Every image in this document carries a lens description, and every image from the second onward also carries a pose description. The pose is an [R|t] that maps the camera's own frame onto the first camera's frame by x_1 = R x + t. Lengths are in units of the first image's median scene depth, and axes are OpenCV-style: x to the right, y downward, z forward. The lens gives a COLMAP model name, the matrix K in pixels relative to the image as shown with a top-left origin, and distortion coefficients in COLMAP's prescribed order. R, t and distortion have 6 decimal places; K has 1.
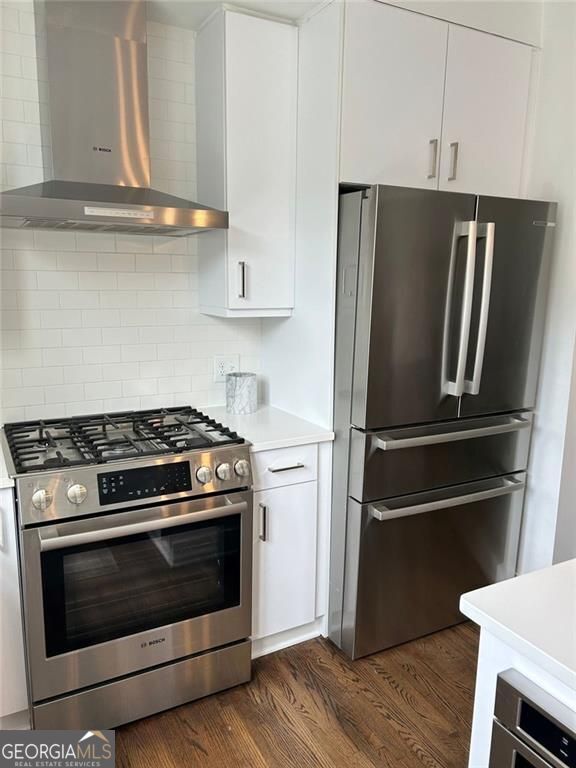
lens RADIAL K [[579.7, 0, 283.7], [0, 579.7, 392.6], [0, 0, 1]] dist [0.053874, -0.040154]
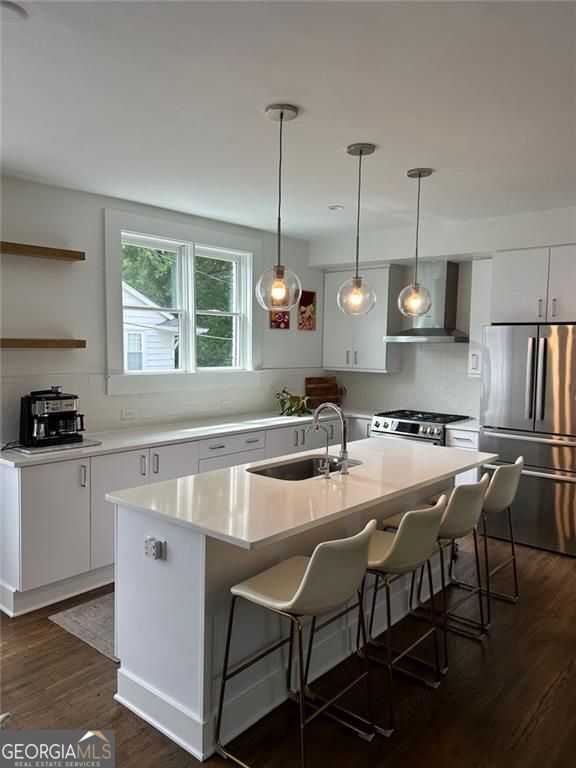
lens RADIAL K [[579.7, 0, 285.8], [0, 579.7, 388.5], [0, 0, 1]] dist [0.053874, -0.040154]
pose [[0.356824, 0.063578, -0.932005, 1.975595], [-0.198616, 0.980034, -0.009187, 0.092754], [0.912813, 0.188389, 0.362328, -0.573198]]
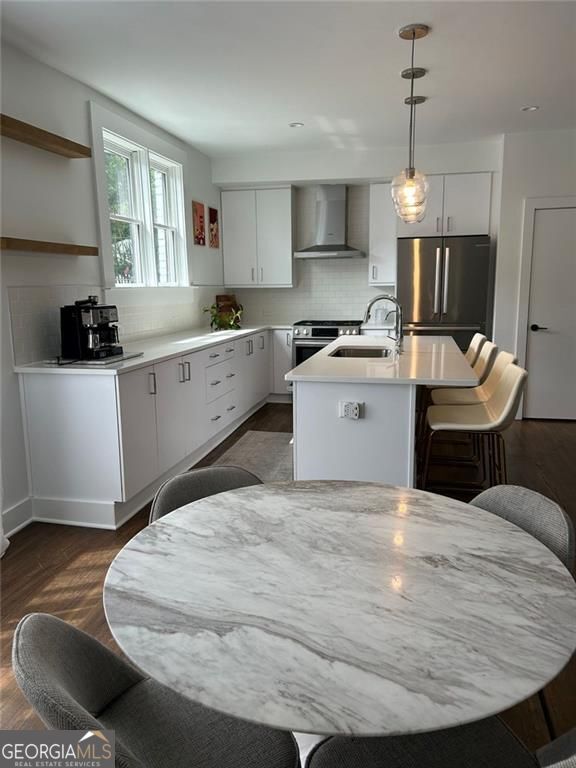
lens RADIAL K [[579.7, 0, 292.3], [0, 579.7, 396.0], [0, 0, 1]] dist [0.053874, -0.040154]
pose [[0.762928, 0.098564, -0.638925, 1.577612], [-0.107314, 0.993906, 0.025184, 0.396786], [0.637514, 0.049352, 0.768857, -1.487340]]
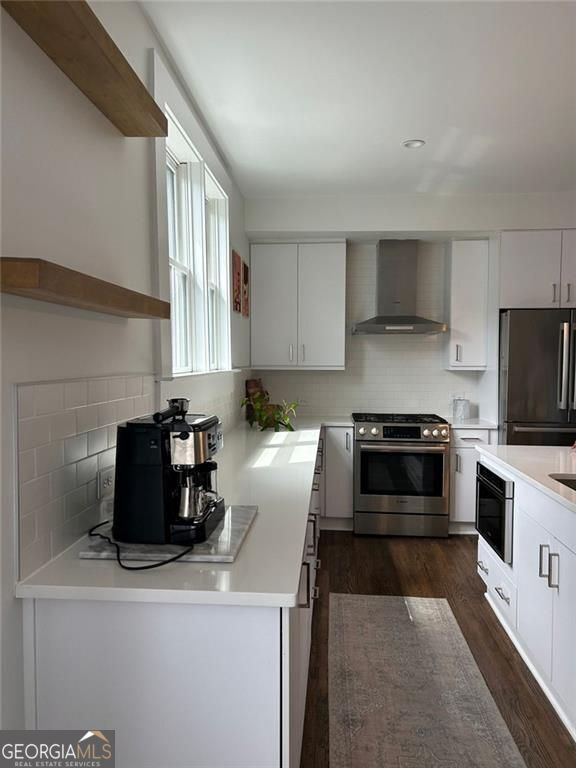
lens RADIAL K [[579.7, 0, 286.0], [0, 579.7, 385.3], [0, 0, 1]] dist [0.053874, -0.040154]
pose [[0.841546, 0.011132, -0.540071, 0.587880], [-0.098051, 0.986327, -0.132455, 0.286262], [0.531212, 0.164421, 0.831131, -1.164349]]
